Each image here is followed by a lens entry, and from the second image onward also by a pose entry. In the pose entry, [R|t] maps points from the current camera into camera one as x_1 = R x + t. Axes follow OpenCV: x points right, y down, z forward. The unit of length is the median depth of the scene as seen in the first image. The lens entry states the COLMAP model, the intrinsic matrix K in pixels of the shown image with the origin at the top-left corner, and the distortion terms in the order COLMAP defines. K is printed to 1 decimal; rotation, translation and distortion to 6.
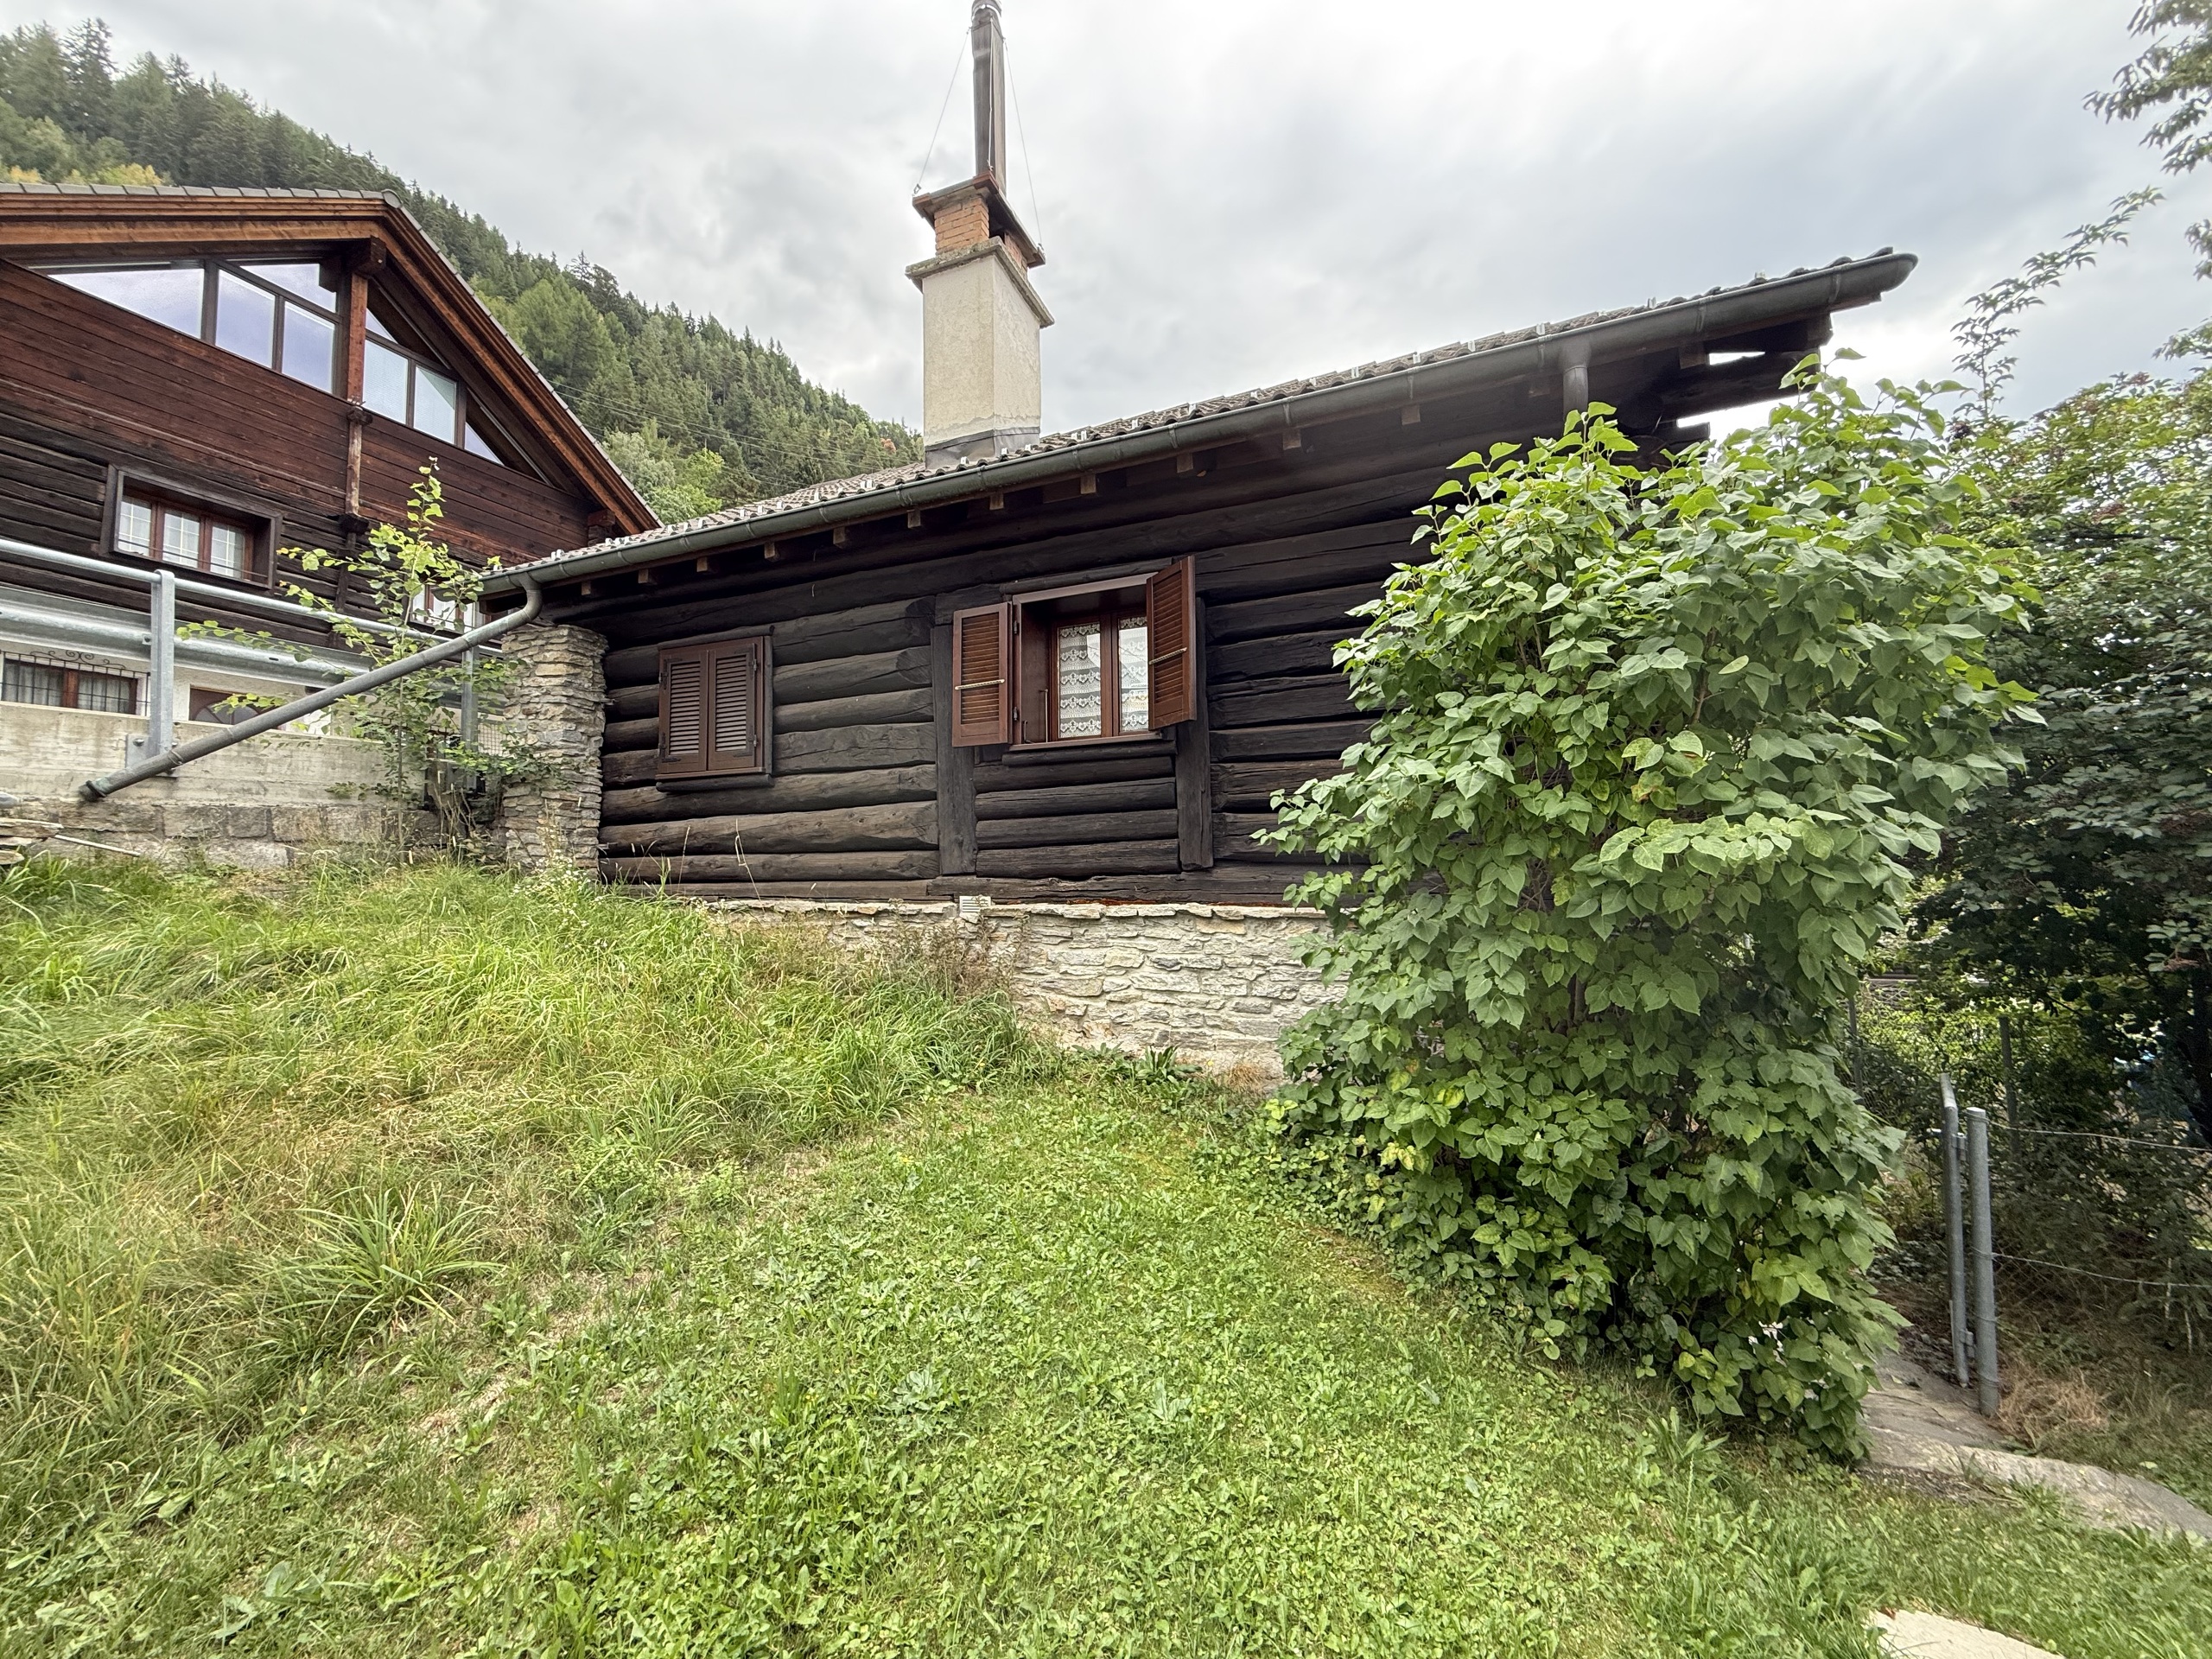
lens RADIAL K [[886.1, 0, 1100.6], [0, 886.1, 831.7], [0, 0, 1]] dist [0.002089, 0.000829]
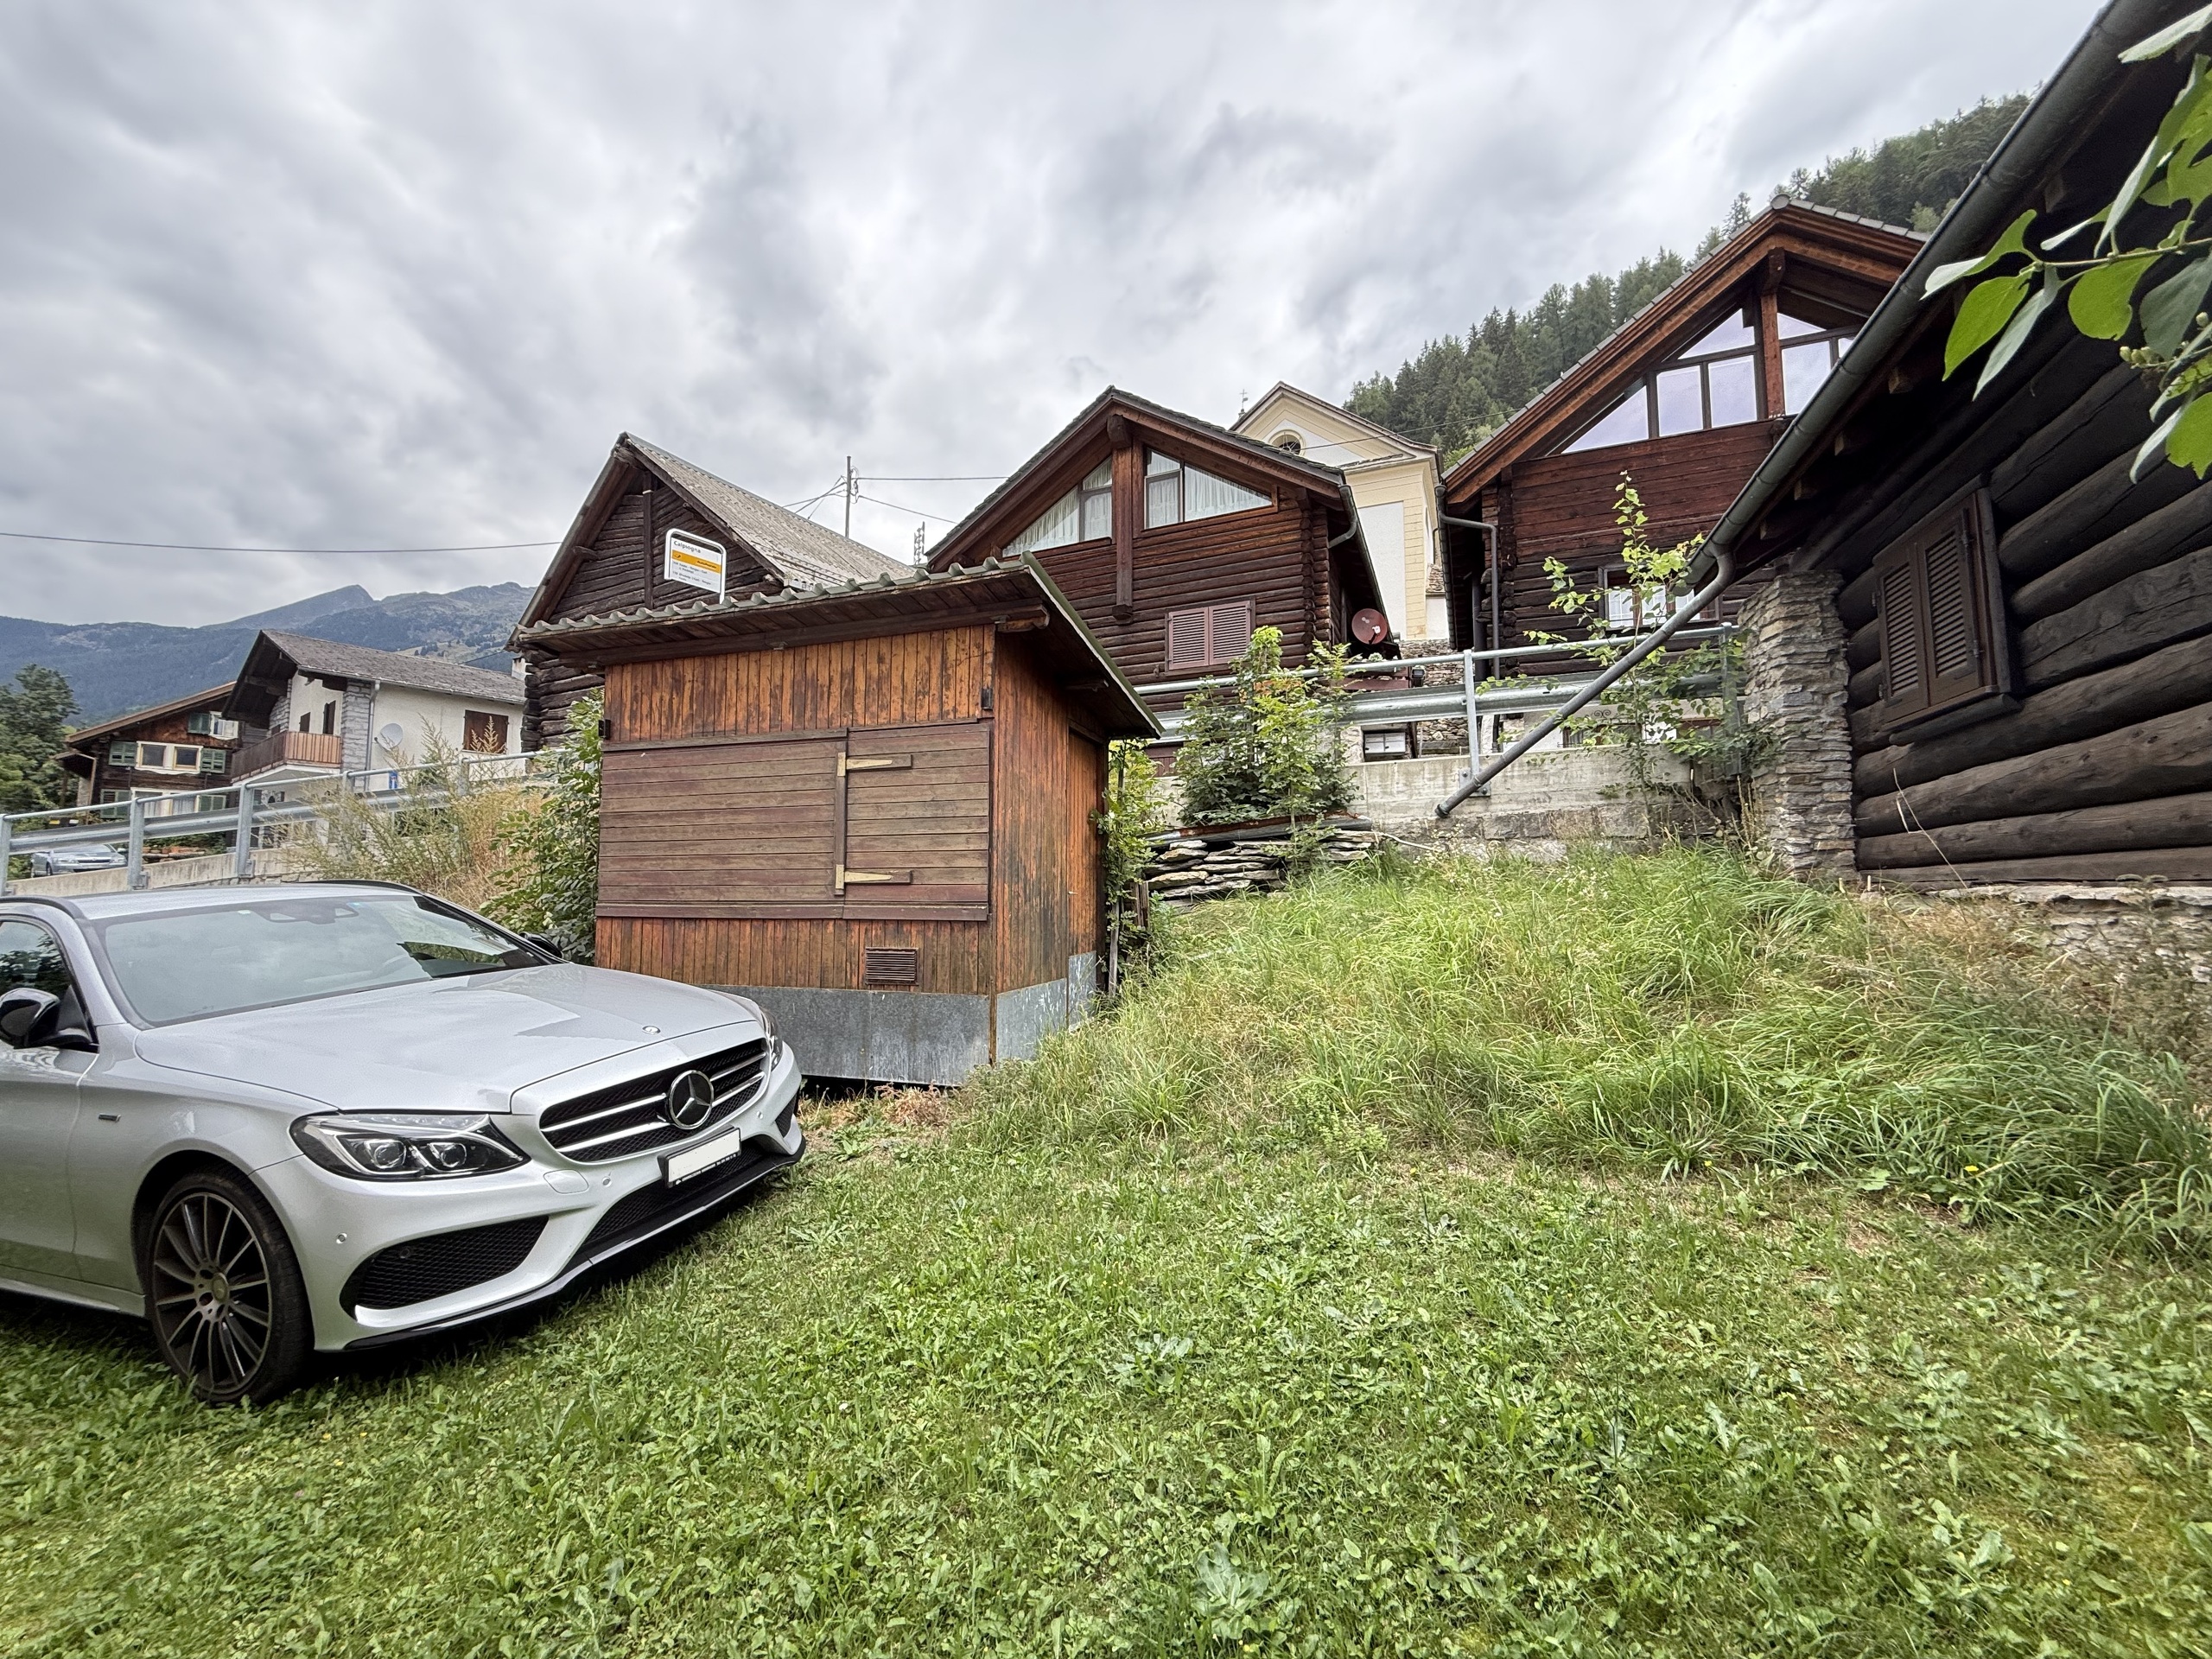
lens RADIAL K [[886.1, 0, 1109.9], [0, 886.1, 833.3], [0, 0, 1]] dist [0.002089, 0.000829]
pose [[0.043609, -0.064403, -0.996971, 0.245781], [0.055778, 0.996520, -0.061934, 0.041344], [0.997490, -0.052909, 0.047049, 0.296888]]
